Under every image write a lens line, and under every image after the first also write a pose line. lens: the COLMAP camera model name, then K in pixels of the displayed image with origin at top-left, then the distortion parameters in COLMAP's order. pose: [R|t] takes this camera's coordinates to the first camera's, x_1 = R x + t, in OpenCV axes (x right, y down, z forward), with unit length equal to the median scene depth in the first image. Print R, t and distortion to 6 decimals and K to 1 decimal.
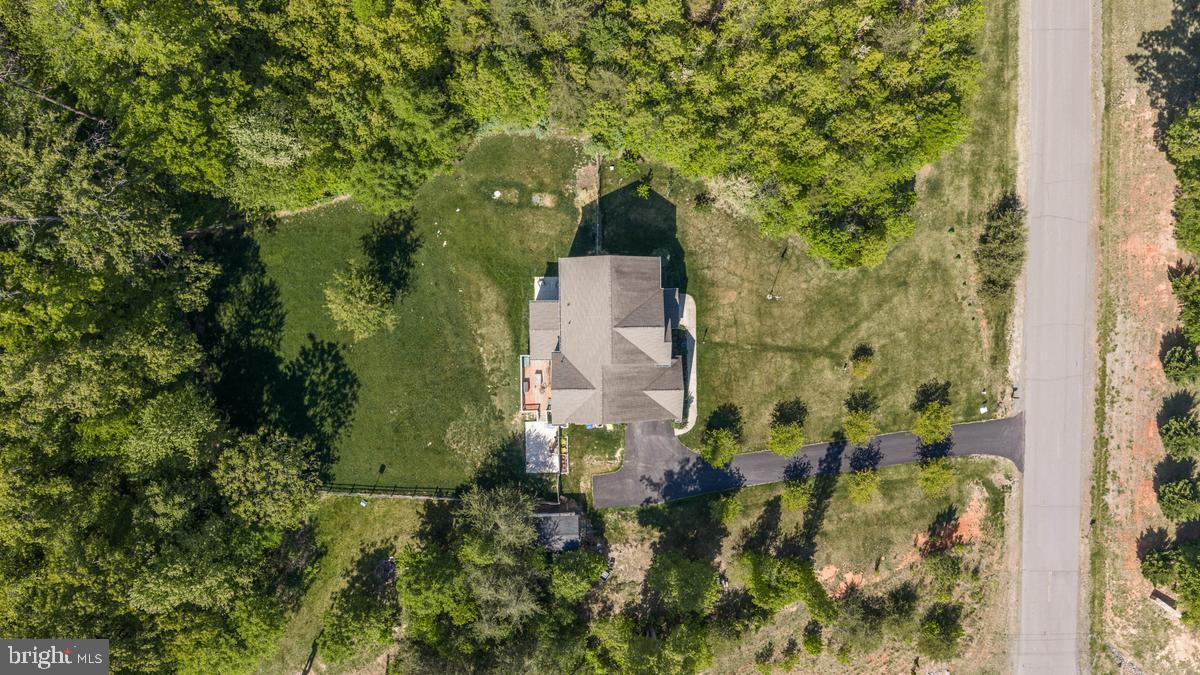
lens RADIAL K [[991.2, 0, 601.4], [0, 991.2, 341.5], [0, 0, 1]] dist [0.034102, -0.071587]
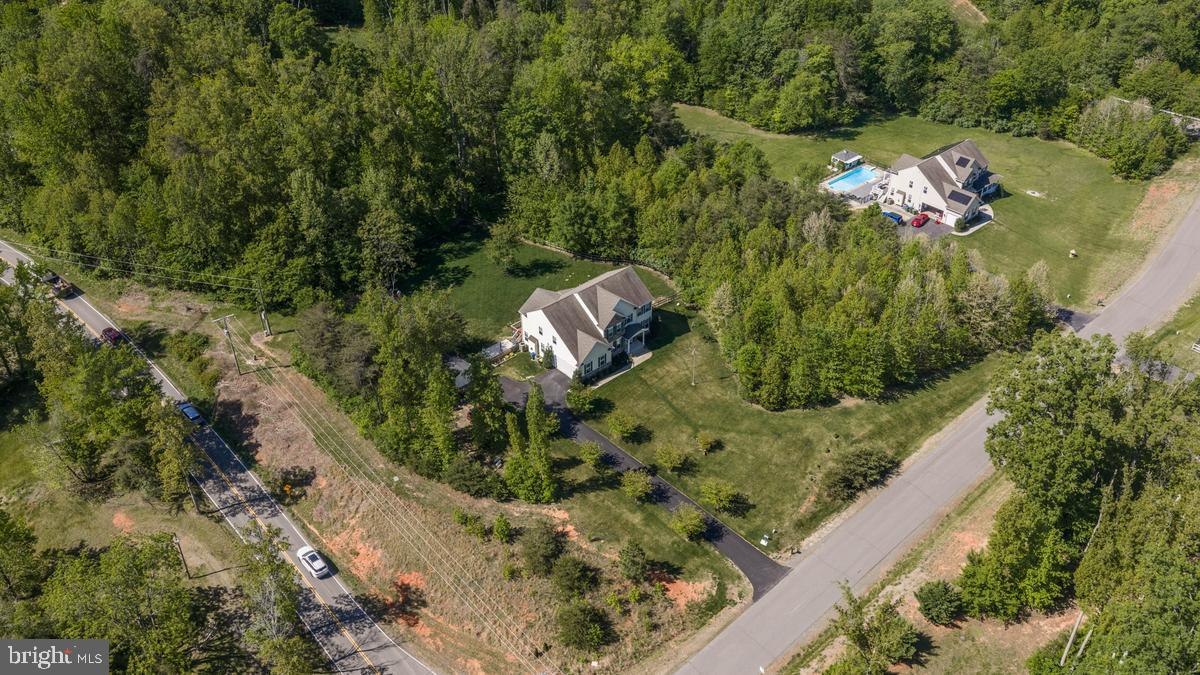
lens RADIAL K [[991.2, 0, 601.4], [0, 991.2, 341.5], [0, 0, 1]] dist [0.034102, -0.071587]
pose [[0.661980, 0.437597, -0.608517, 0.863917], [-0.749505, 0.381054, -0.541331, 0.737654], [-0.005007, 0.814436, 0.580231, 0.185603]]
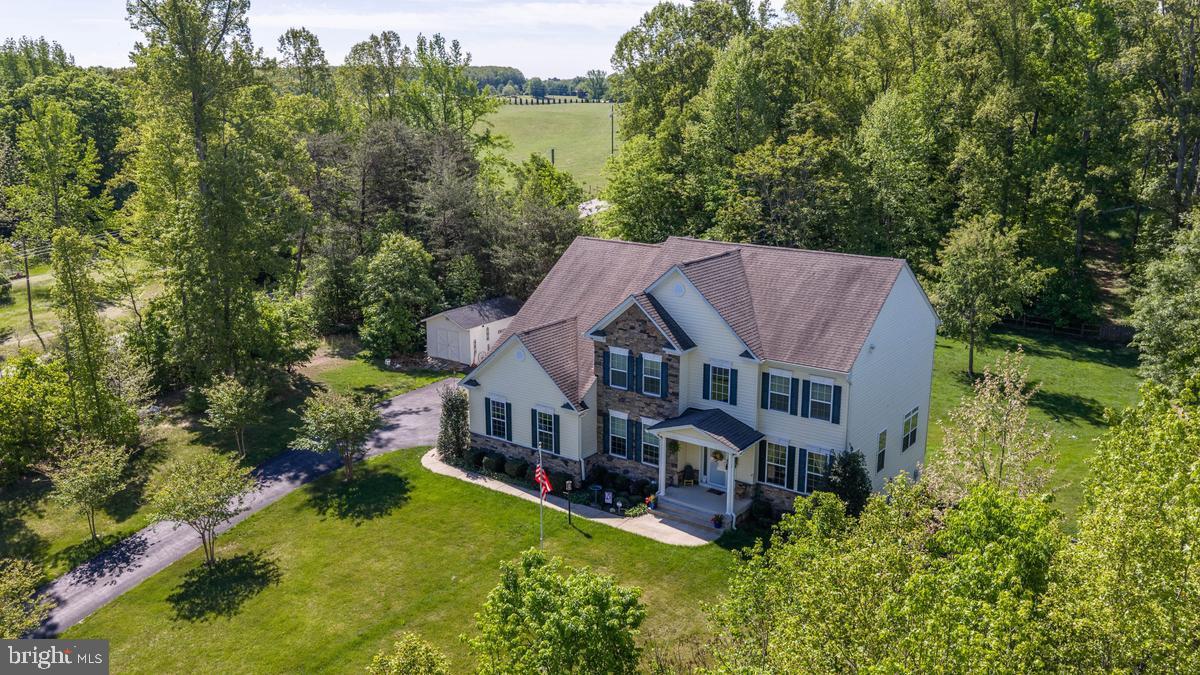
lens RADIAL K [[991.2, 0, 601.4], [0, 991.2, 341.5], [0, 0, 1]] dist [0.034102, -0.071587]
pose [[-0.597159, 0.200210, -0.776735, 0.353408], [-0.802022, -0.164424, 0.574218, -0.198804], [-0.012750, 0.965857, 0.258760, 0.836512]]
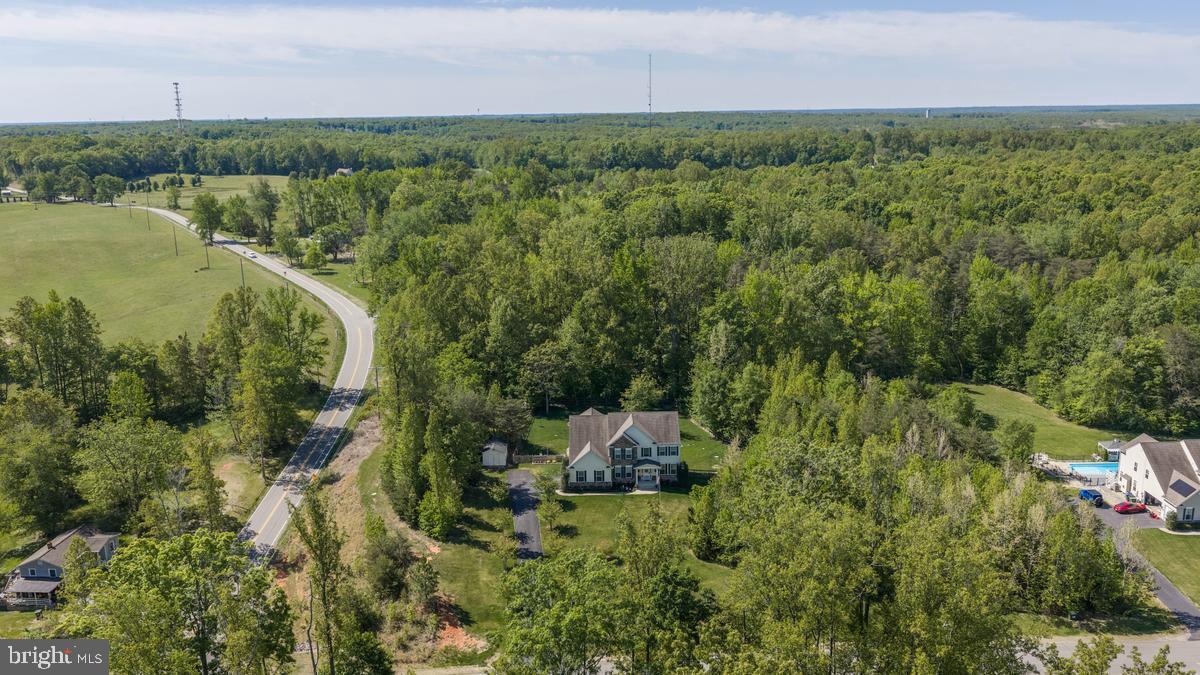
lens RADIAL K [[991.2, 0, 601.4], [0, 991.2, 341.5], [0, 0, 1]] dist [0.034102, -0.071587]
pose [[0.004090, 0.227122, -0.973858, 1.351296], [-0.999991, 0.000419, -0.004102, 0.036139], [-0.000524, 0.973866, 0.227122, 0.483689]]
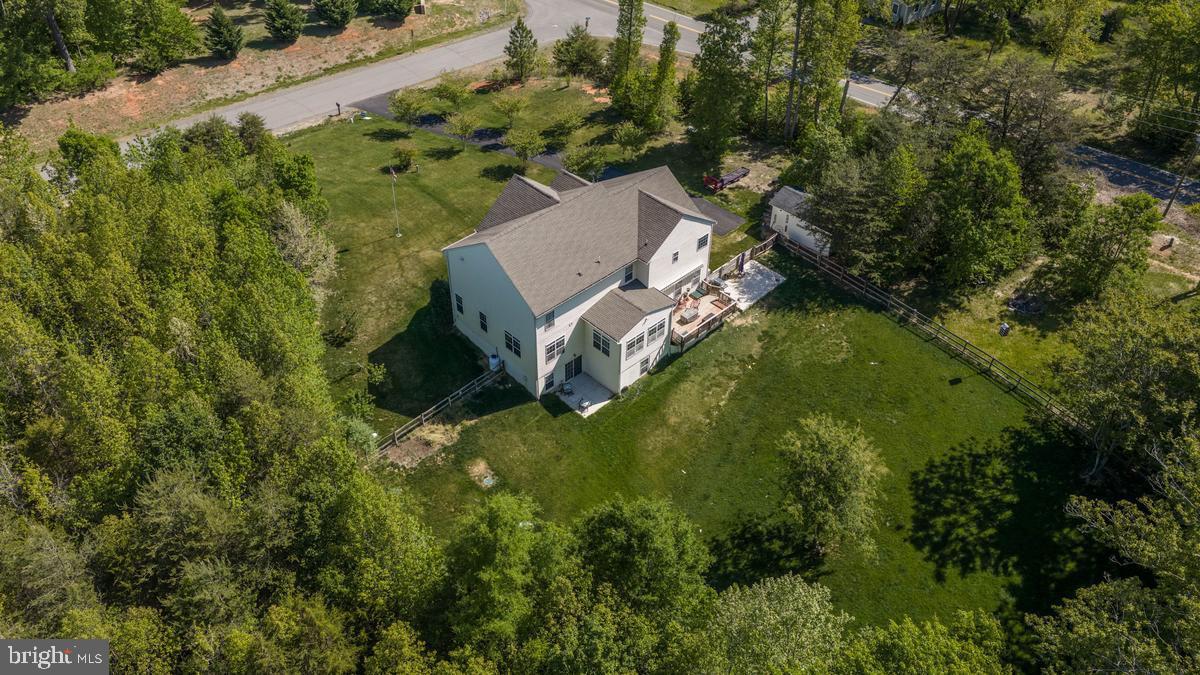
lens RADIAL K [[991.2, 0, 601.4], [0, 991.2, 341.5], [0, 0, 1]] dist [0.034102, -0.071587]
pose [[-0.688177, -0.487854, 0.537039, -0.398087], [0.725541, -0.461354, 0.510630, -0.364897], [-0.001348, 0.741048, 0.671451, 0.534889]]
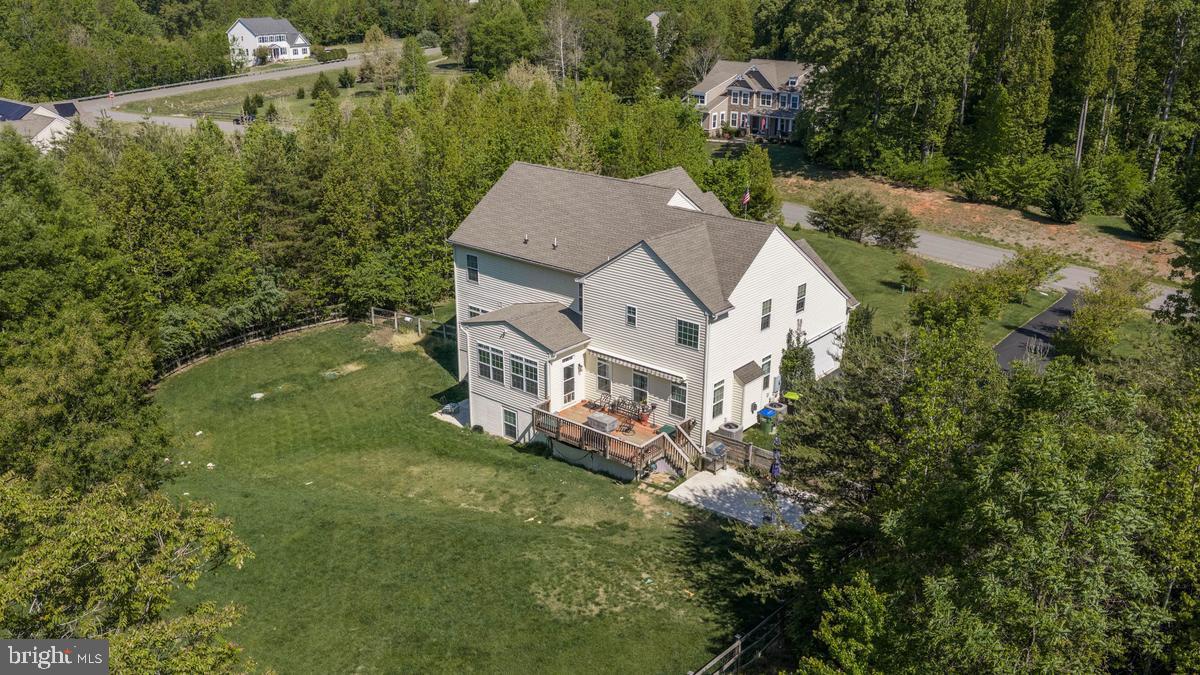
lens RADIAL K [[991.2, 0, 601.4], [0, 991.2, 341.5], [0, 0, 1]] dist [0.034102, -0.071587]
pose [[0.645760, -0.262798, 0.716890, -0.341094], [0.763525, 0.216344, -0.608460, 0.273304], [0.004807, 0.940283, 0.340359, 0.815525]]
